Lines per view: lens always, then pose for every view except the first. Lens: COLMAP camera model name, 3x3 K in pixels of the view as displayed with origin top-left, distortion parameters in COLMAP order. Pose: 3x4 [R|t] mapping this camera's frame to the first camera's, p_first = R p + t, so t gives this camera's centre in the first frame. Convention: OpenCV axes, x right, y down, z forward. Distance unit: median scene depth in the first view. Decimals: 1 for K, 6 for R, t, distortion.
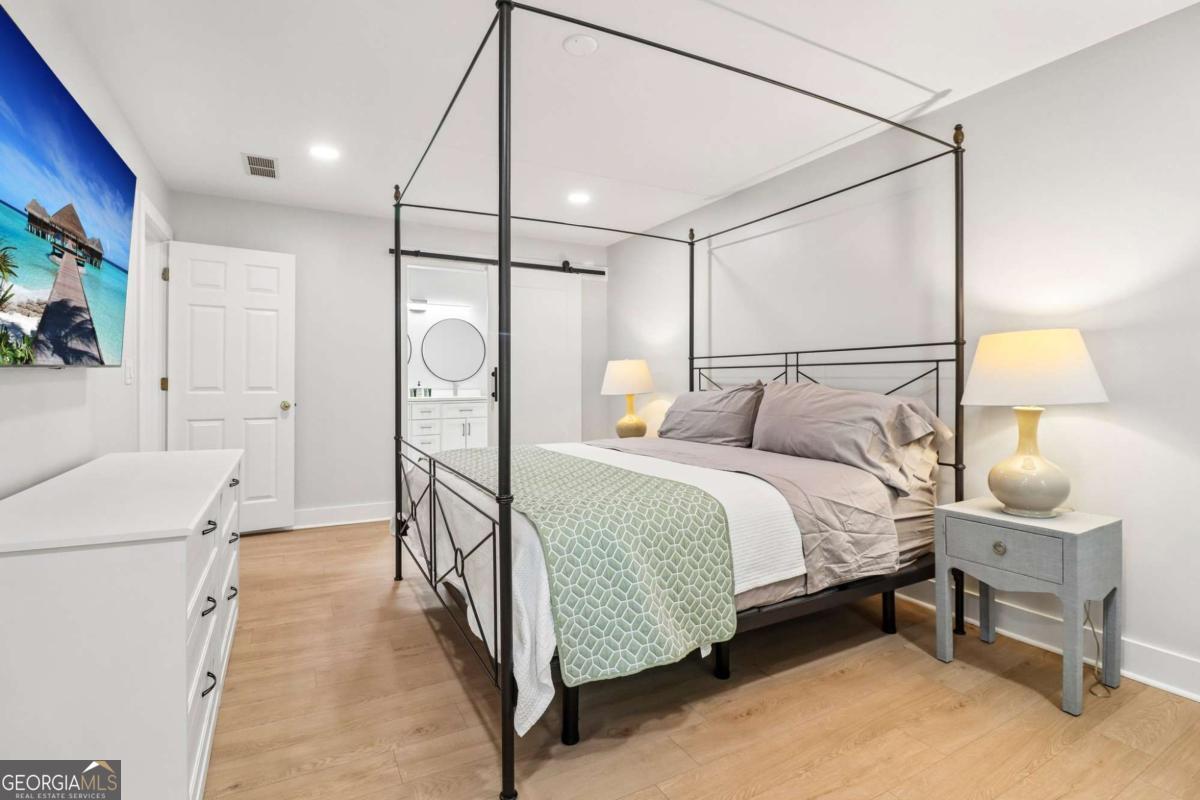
lens RADIAL K [[563.8, 0, 602.4], [0, 563.8, 378.7], [0, 0, 1]] dist [0.000752, -0.012075]
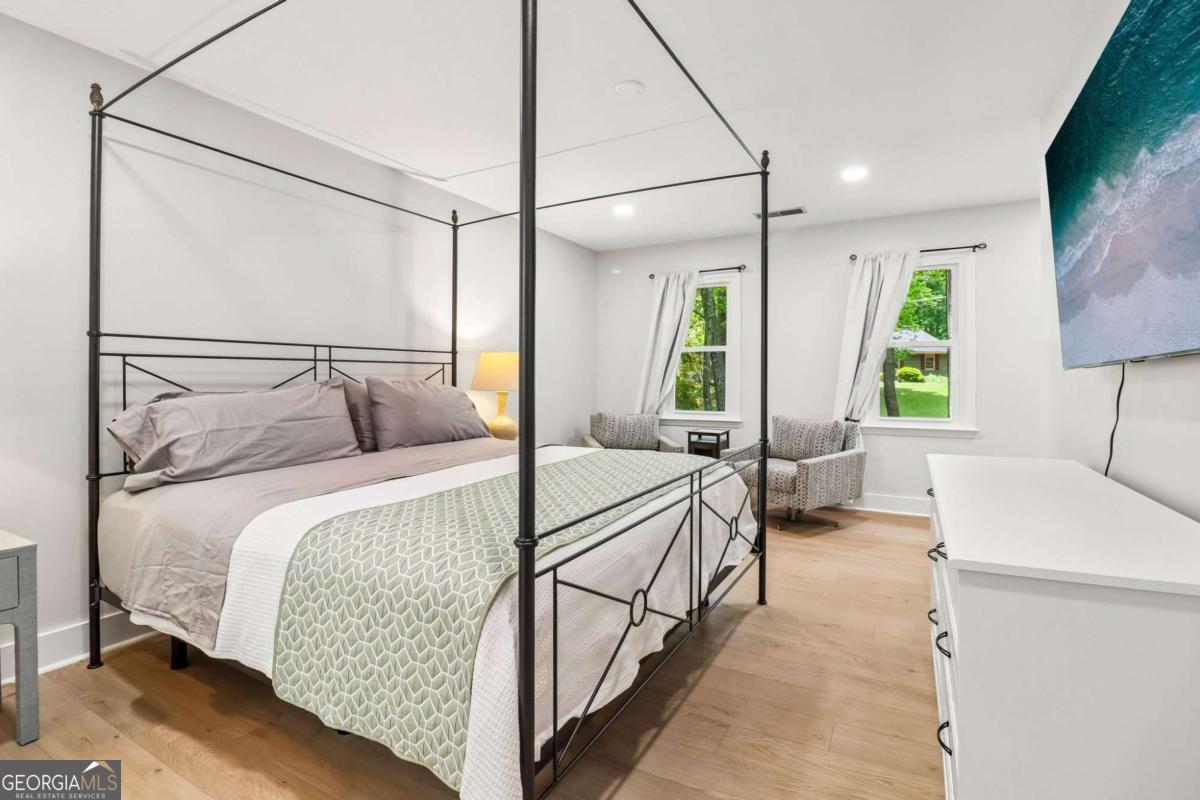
lens RADIAL K [[563.8, 0, 602.4], [0, 563.8, 378.7], [0, 0, 1]] dist [0.000752, -0.012075]
pose [[-0.534783, -0.004281, 0.844979, -0.845322], [-0.005148, 0.999985, 0.001808, 0.002571], [-0.844974, -0.003383, -0.534797, 1.422889]]
